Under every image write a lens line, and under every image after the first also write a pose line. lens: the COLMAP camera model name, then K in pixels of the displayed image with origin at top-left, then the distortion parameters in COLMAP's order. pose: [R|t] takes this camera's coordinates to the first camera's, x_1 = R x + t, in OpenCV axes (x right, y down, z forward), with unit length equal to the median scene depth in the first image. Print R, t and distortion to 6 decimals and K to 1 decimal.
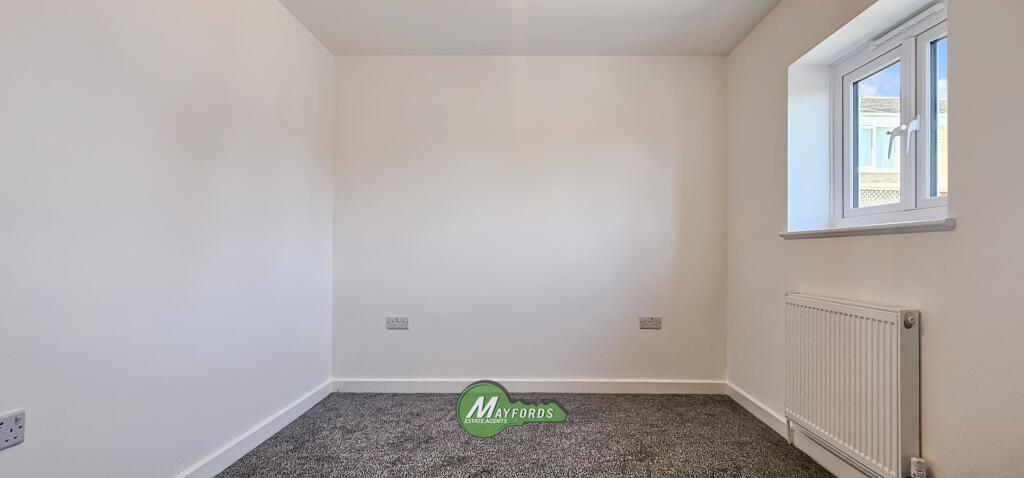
lens RADIAL K [[535.7, 0, 515.2], [0, 535.7, 254.6], [0, 0, 1]] dist [0.000733, 0.000078]
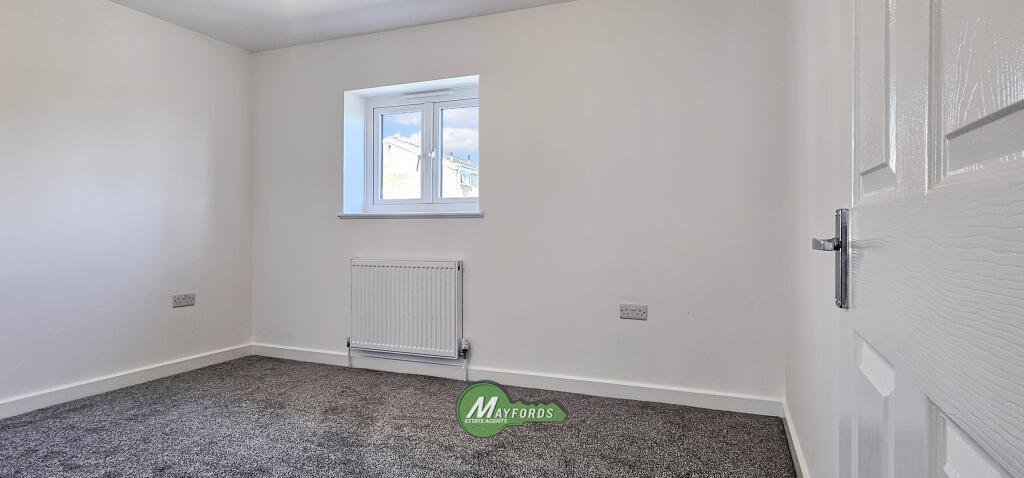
lens RADIAL K [[535.7, 0, 515.2], [0, 535.7, 254.6], [0, 0, 1]] dist [0.000733, 0.000078]
pose [[0.346631, -0.039163, 0.937184, -0.621425], [0.000937, 0.999142, 0.041405, 0.005294], [-0.938001, -0.013474, 0.346370, 0.124441]]
